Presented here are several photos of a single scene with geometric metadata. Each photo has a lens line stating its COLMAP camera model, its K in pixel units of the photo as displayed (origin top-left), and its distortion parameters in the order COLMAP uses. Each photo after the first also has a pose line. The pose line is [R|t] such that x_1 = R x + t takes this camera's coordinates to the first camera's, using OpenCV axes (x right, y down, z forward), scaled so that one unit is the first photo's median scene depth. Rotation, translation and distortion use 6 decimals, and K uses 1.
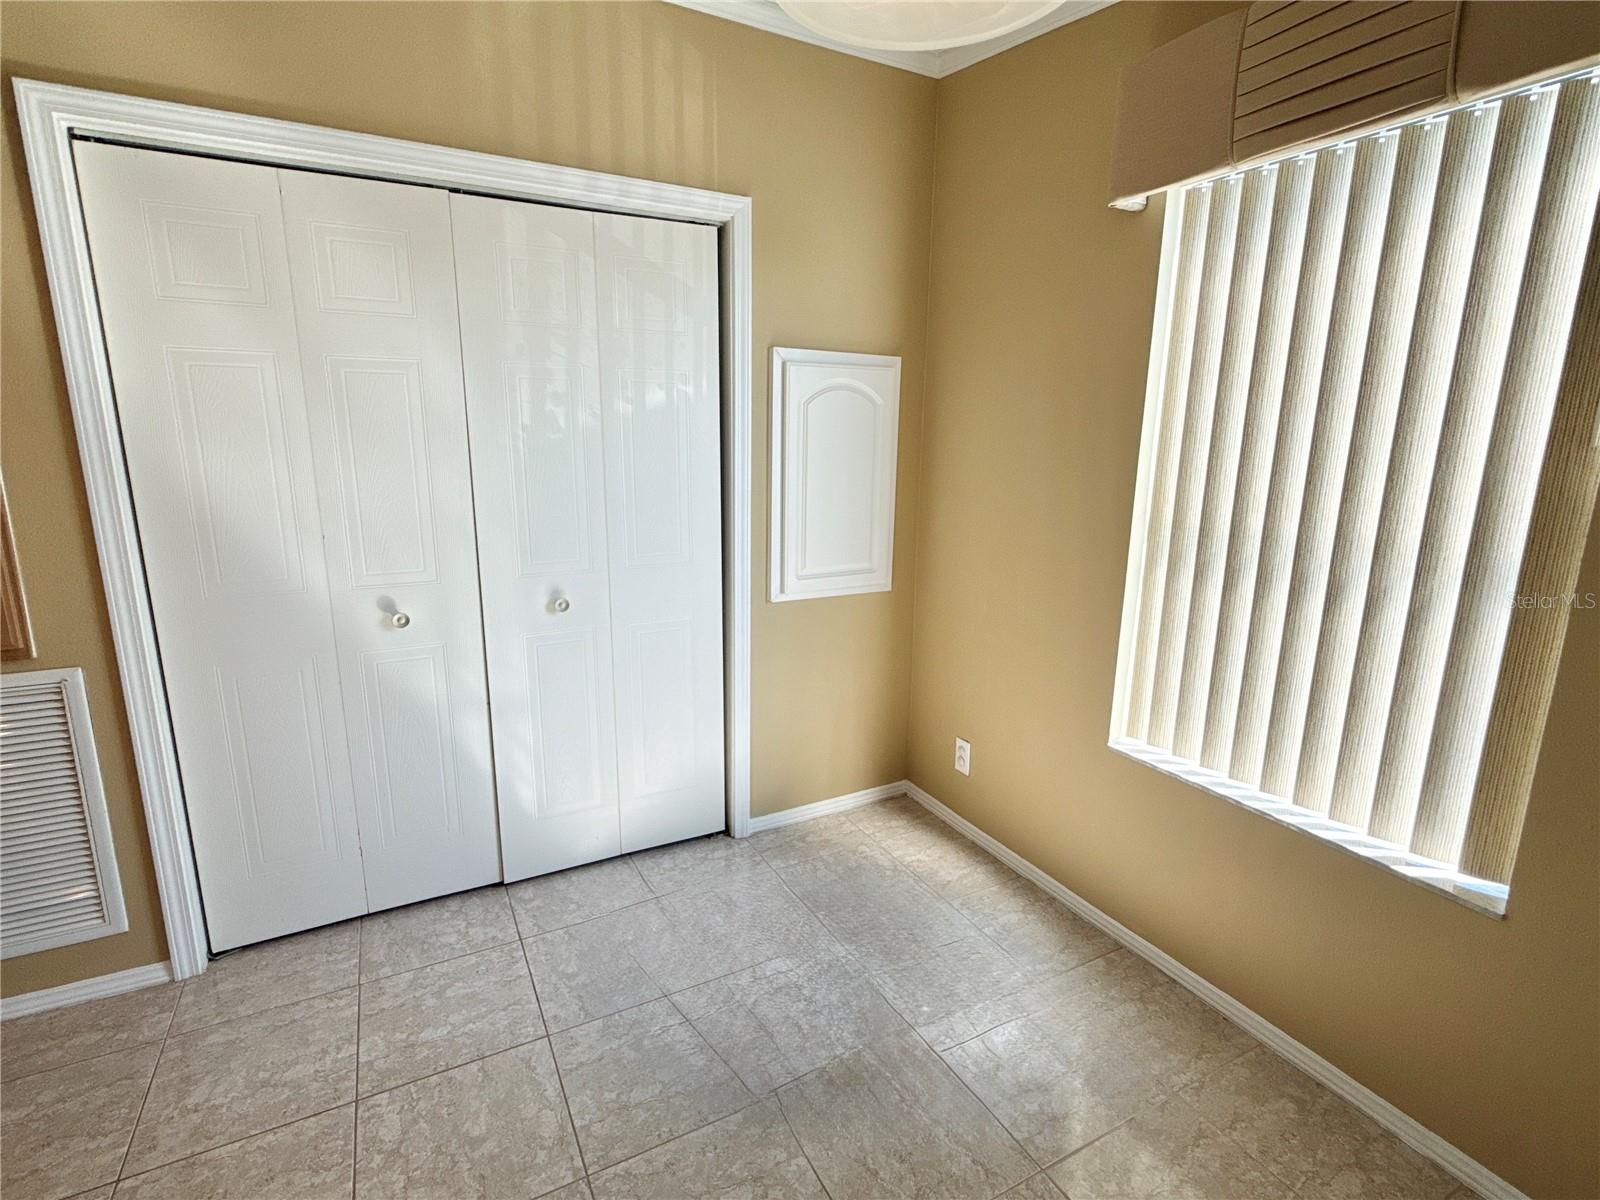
lens RADIAL K [[781.8, 0, 796.3], [0, 781.8, 600.8], [0, 0, 1]] dist [-0.001908, 0.000373]
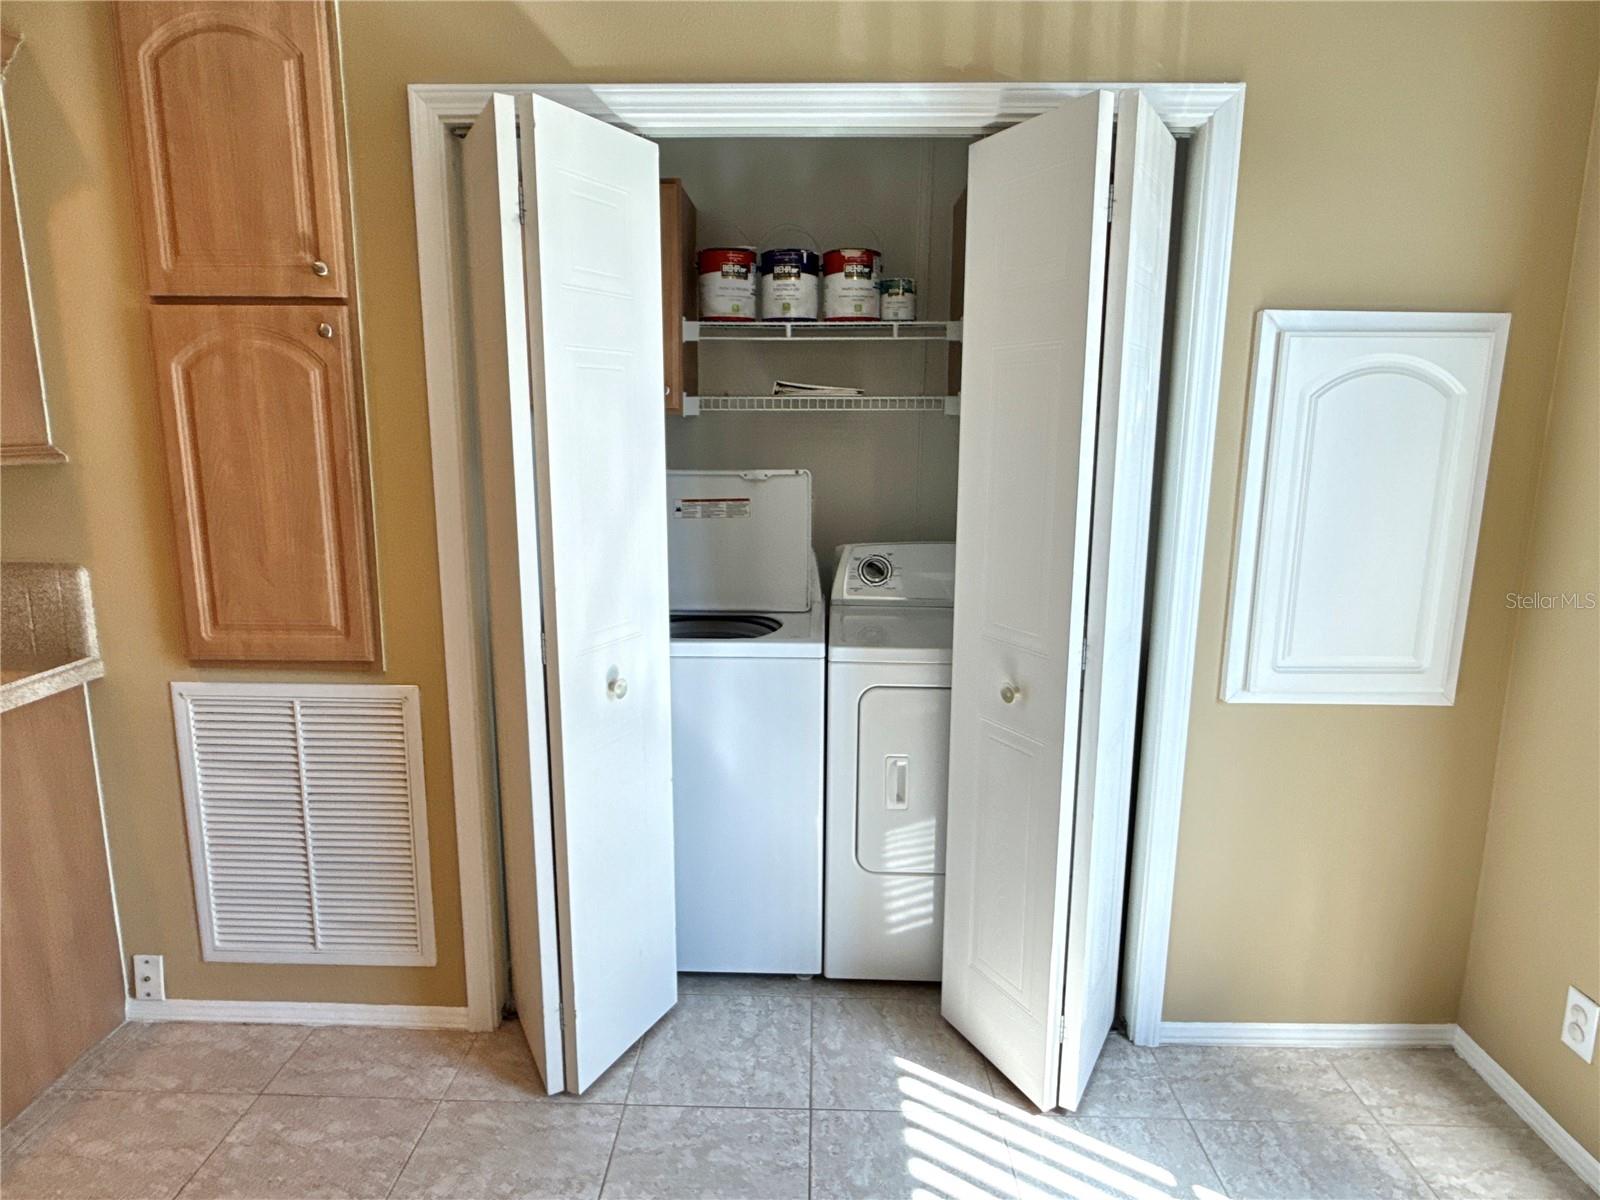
lens RADIAL K [[937.6, 0, 803.0], [0, 937.6, 596.8], [0, 0, 1]] dist [0.006487, -0.001790]
pose [[0.871068, 0.085092, -0.483735, 0.031867], [-0.101245, 0.994835, -0.007315, -0.043417], [0.480614, 0.055348, 0.875184, 0.144150]]
